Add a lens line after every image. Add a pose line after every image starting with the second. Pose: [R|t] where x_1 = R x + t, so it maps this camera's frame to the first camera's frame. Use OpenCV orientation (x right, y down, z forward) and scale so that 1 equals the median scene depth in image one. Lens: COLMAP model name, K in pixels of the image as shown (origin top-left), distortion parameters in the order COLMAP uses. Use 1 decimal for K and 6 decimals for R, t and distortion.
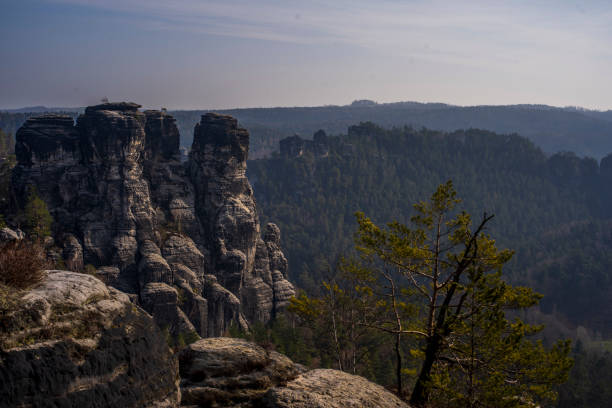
lens RADIAL K [[900.6, 0, 306.0], [0, 900.6, 204.0], [0, 0, 1]] dist [-0.003021, -0.011411]
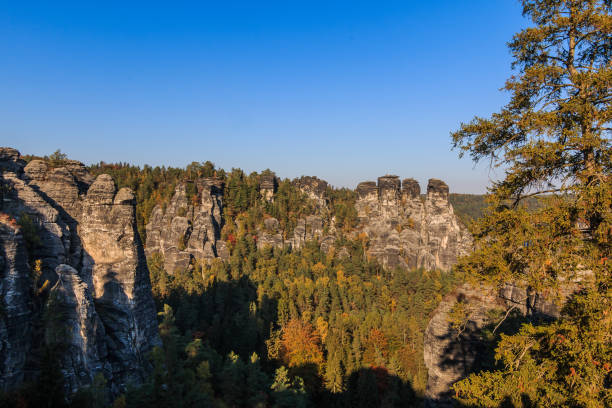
lens RADIAL K [[432.8, 0, 306.0], [0, 432.8, 204.0], [0, 0, 1]] dist [0.007136, 0.000515]
pose [[0.709107, -0.002785, -0.705096, 0.467659], [-0.063420, 0.995687, -0.067713, 0.063249], [0.702243, 0.092733, 0.705872, -0.025536]]
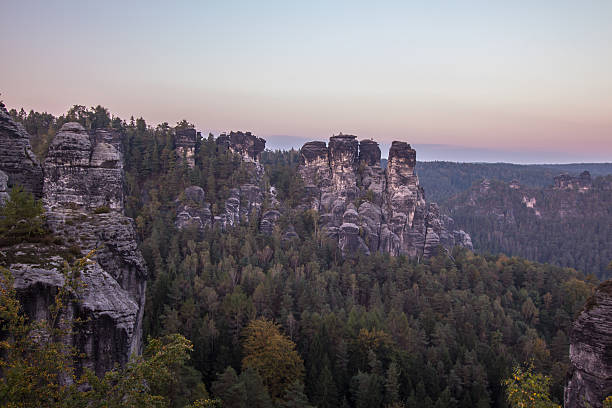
lens RADIAL K [[559.3, 0, 306.0], [0, 559.3, 204.0], [0, 0, 1]] dist [0.004556, -0.001677]
pose [[0.846482, 0.048950, -0.530162, 0.372488], [-0.069642, 0.997389, -0.019105, 0.068867], [0.527843, 0.053094, 0.847681, -0.096662]]
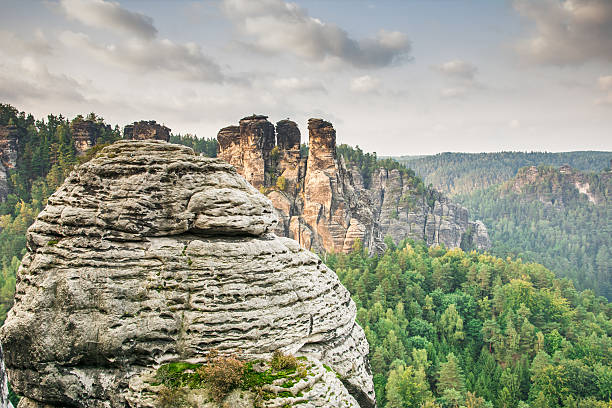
lens RADIAL K [[497.1, 0, 306.0], [0, 497.1, 204.0], [0, 0, 1]] dist [-0.044321, -0.000578]
pose [[0.710188, 0.022735, -0.703645, 0.531602], [-0.036143, 0.999338, -0.004191, 0.058811], [0.703084, 0.028408, 0.710539, 0.363185]]
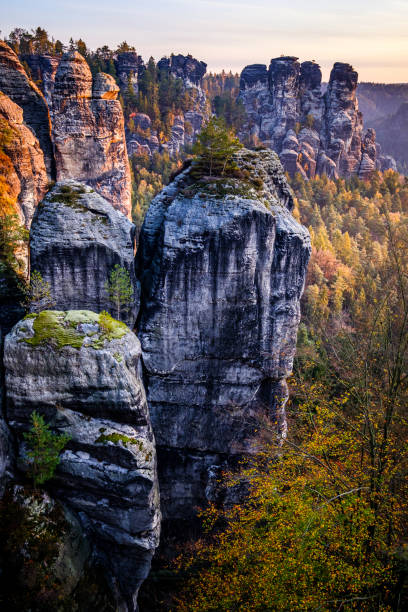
lens RADIAL K [[517.5, 0, 209.7], [0, 517.5, 304.9], [0, 0, 1]] dist [0.001967, 0.007264]
pose [[0.833250, 0.214548, -0.509572, 0.336884], [-0.059462, 0.951069, 0.303202, 0.069914], [0.549689, -0.222343, 0.805236, -0.135061]]
